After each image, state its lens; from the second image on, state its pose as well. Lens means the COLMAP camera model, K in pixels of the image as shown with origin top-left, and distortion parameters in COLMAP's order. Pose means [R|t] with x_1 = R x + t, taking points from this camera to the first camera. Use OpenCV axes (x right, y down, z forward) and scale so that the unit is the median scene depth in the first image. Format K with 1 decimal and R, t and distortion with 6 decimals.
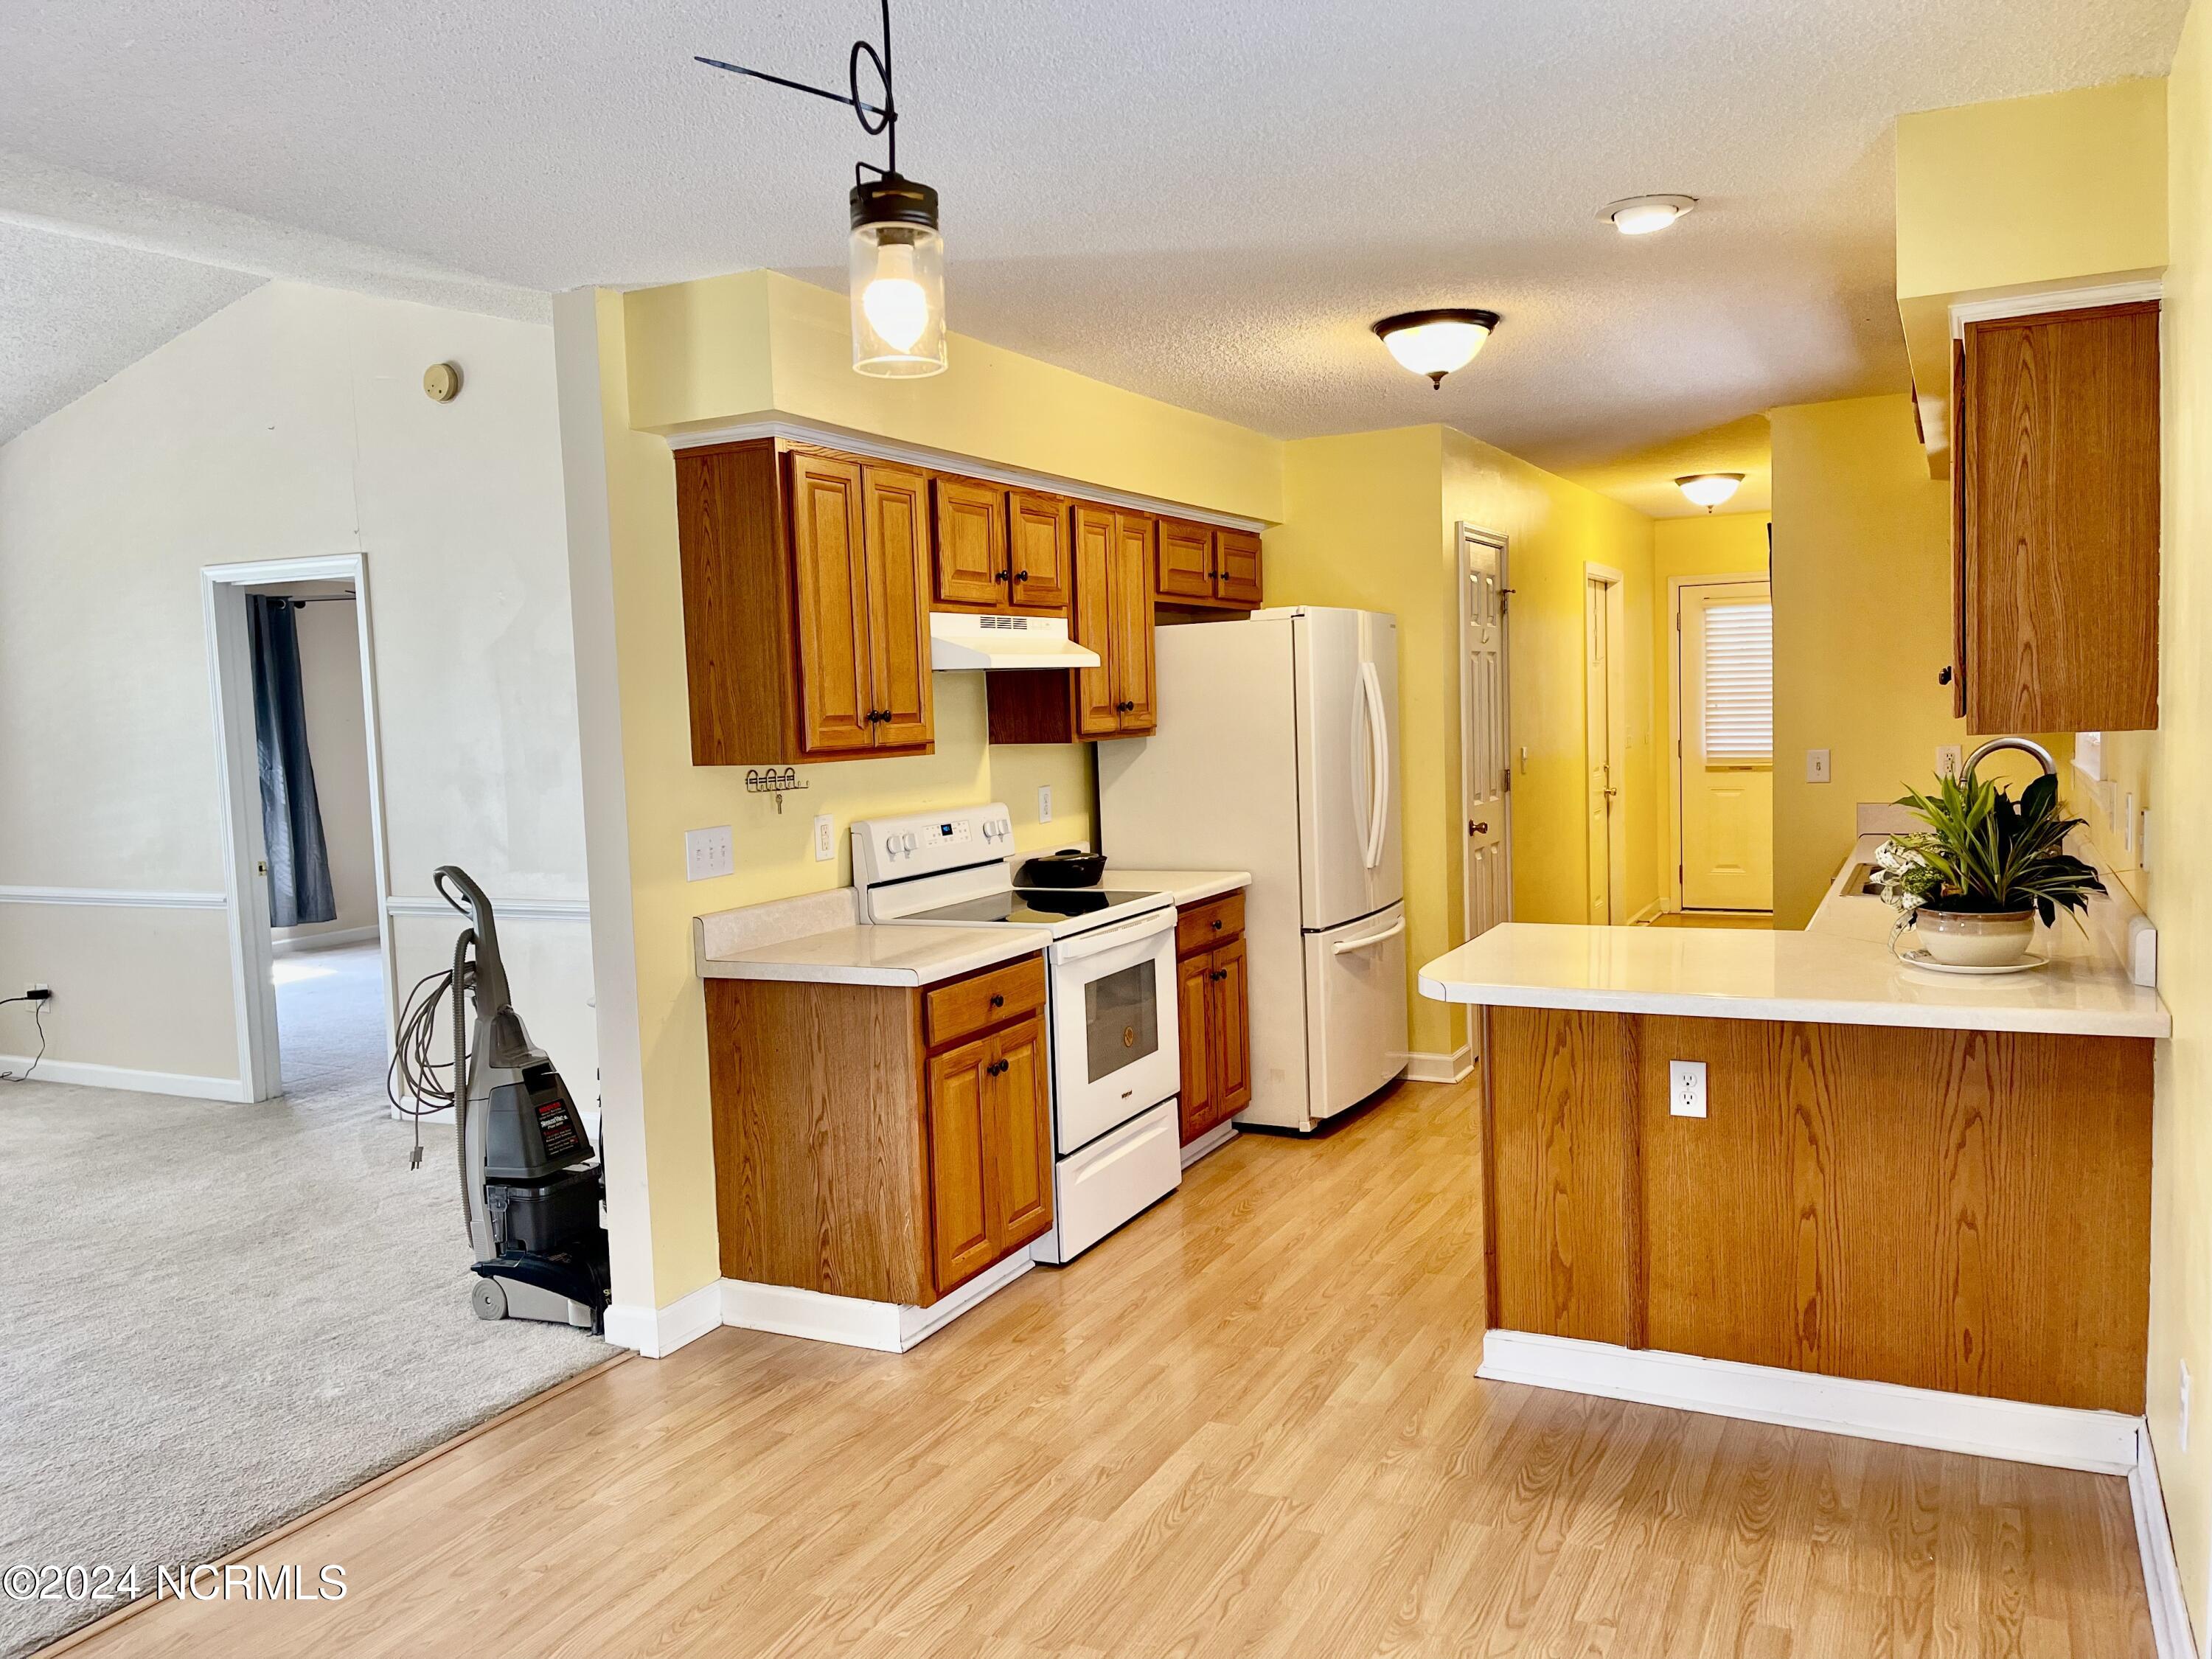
lens RADIAL K [[1704.2, 0, 1106.0], [0, 1704.2, 829.5], [0, 0, 1]] dist [0.011610, -0.004560]
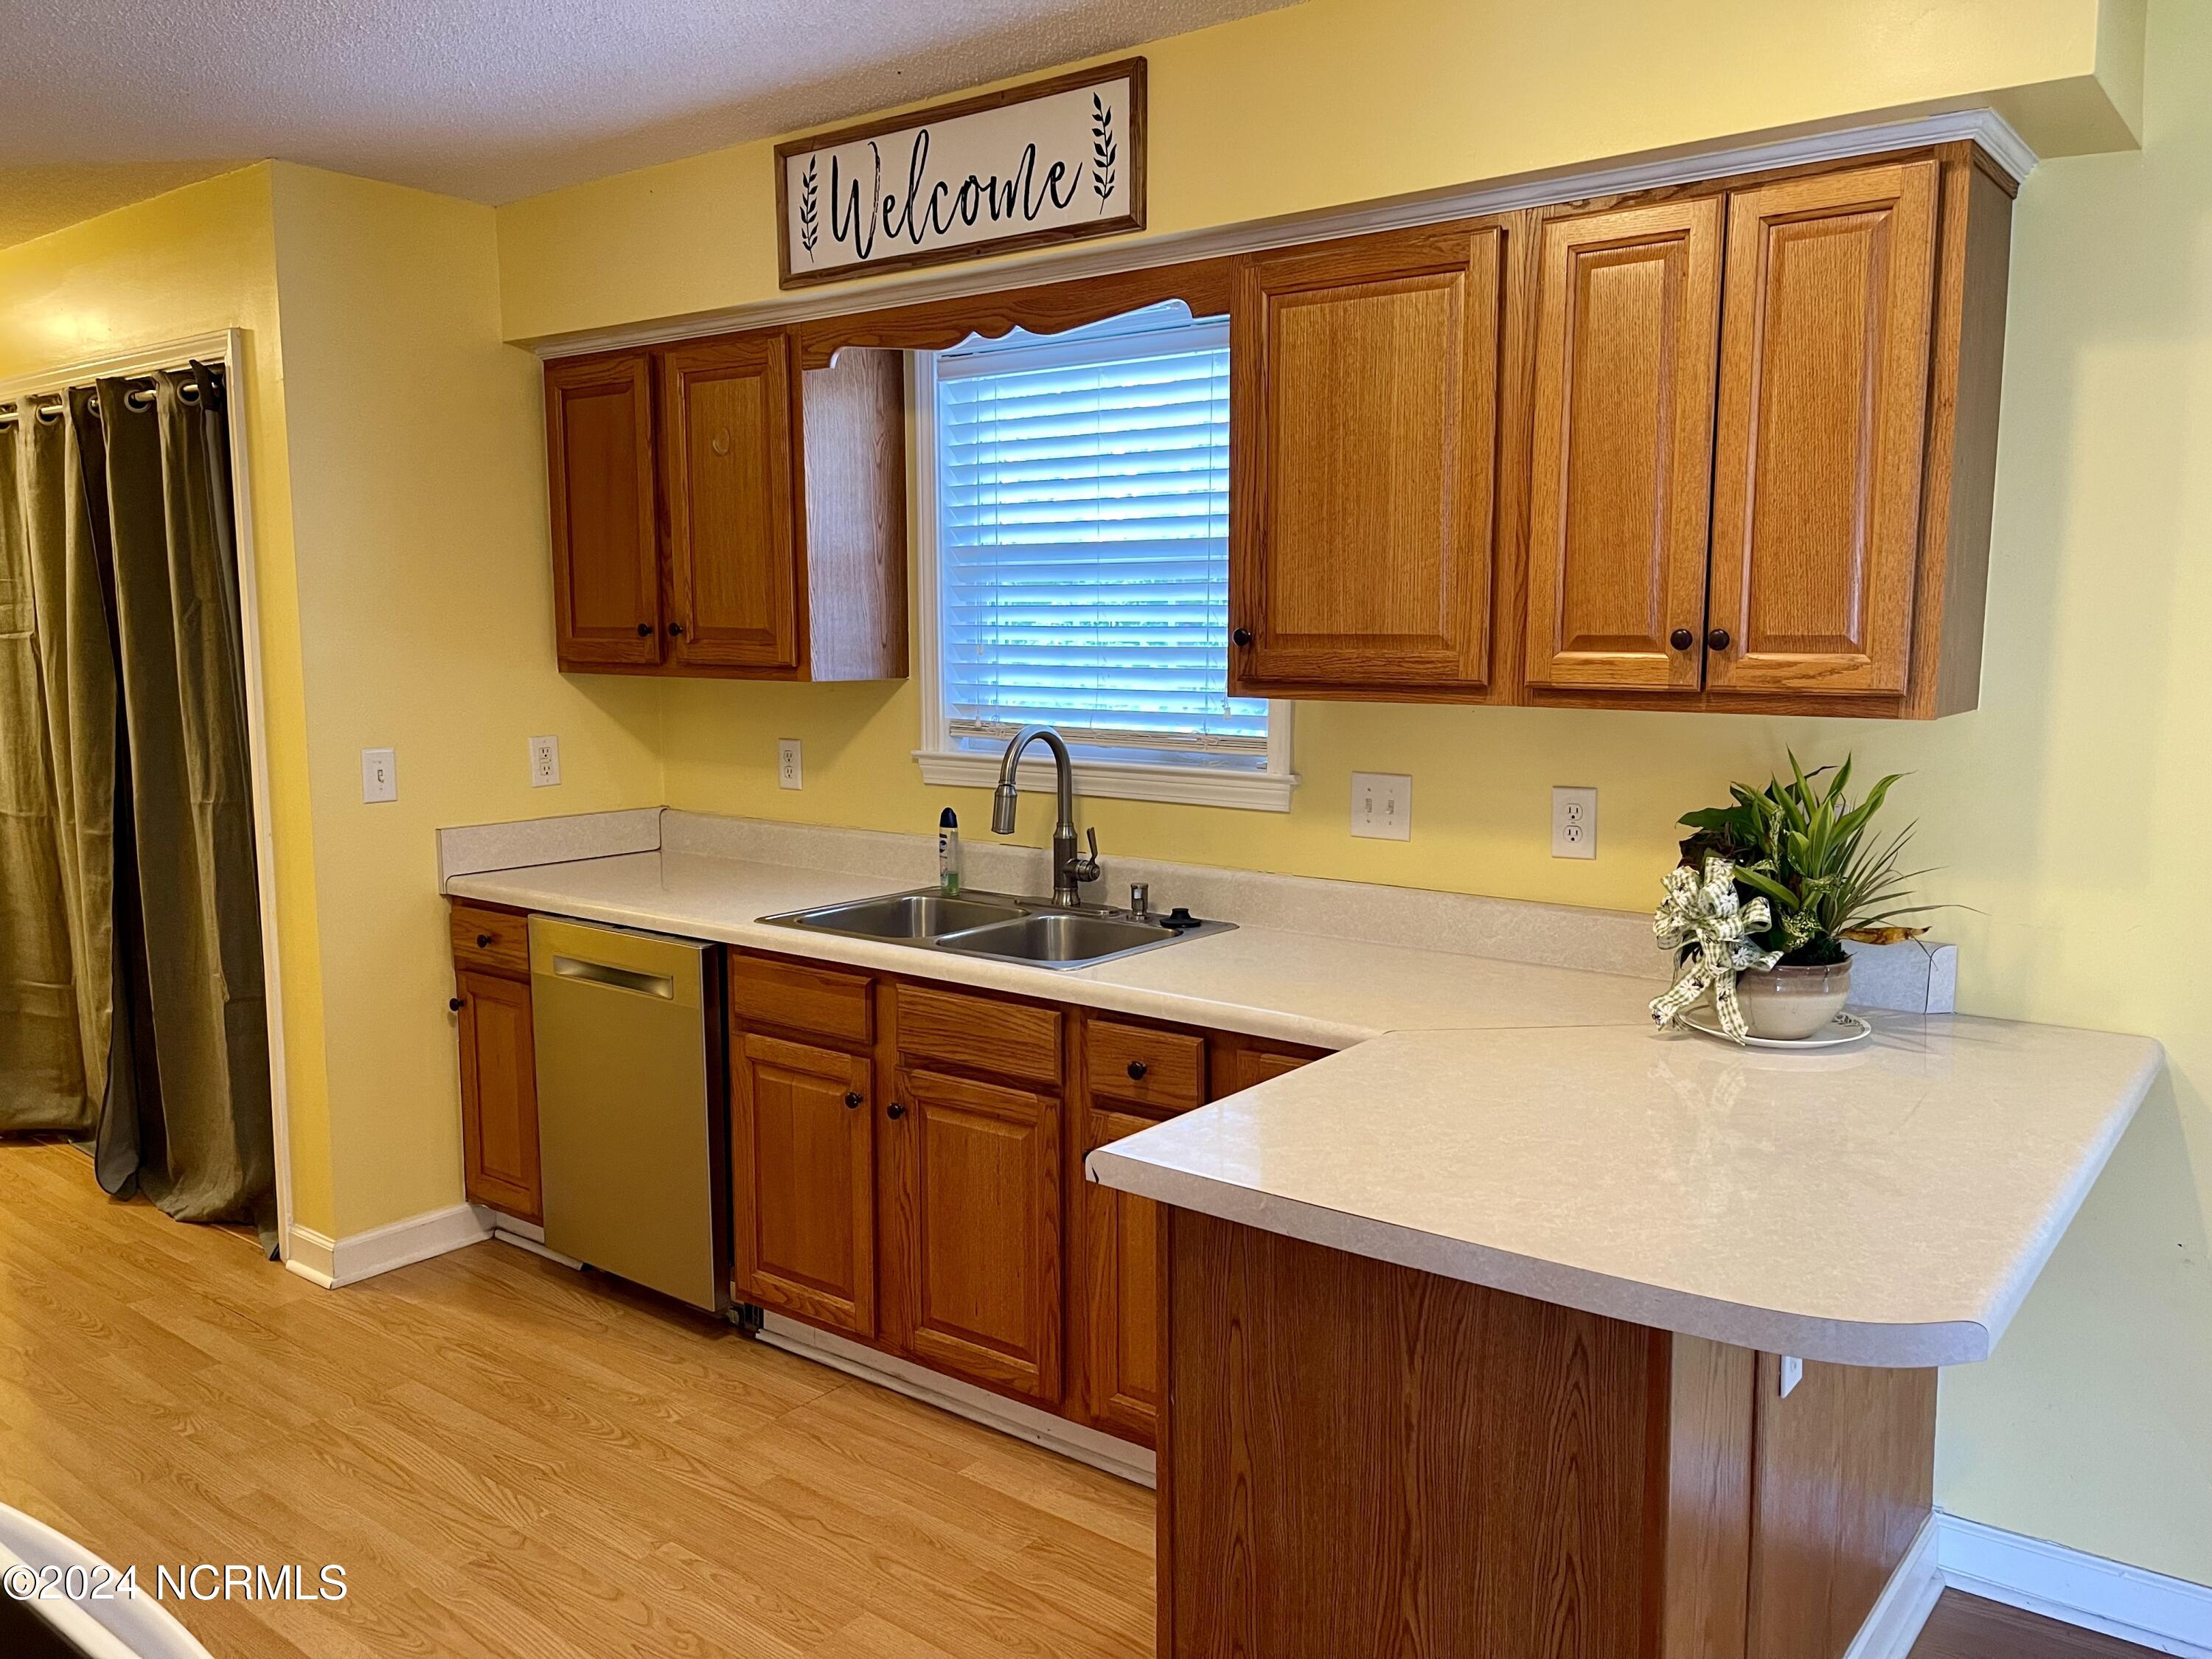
lens RADIAL K [[1704.2, 0, 1106.0], [0, 1704.2, 829.5], [0, 0, 1]] dist [0.011610, -0.004560]
pose [[-0.190199, 0.158414, -0.968880, 1.151545], [-0.064218, 0.982775, 0.173292, -0.217316], [0.979643, 0.095180, -0.176750, 2.199212]]
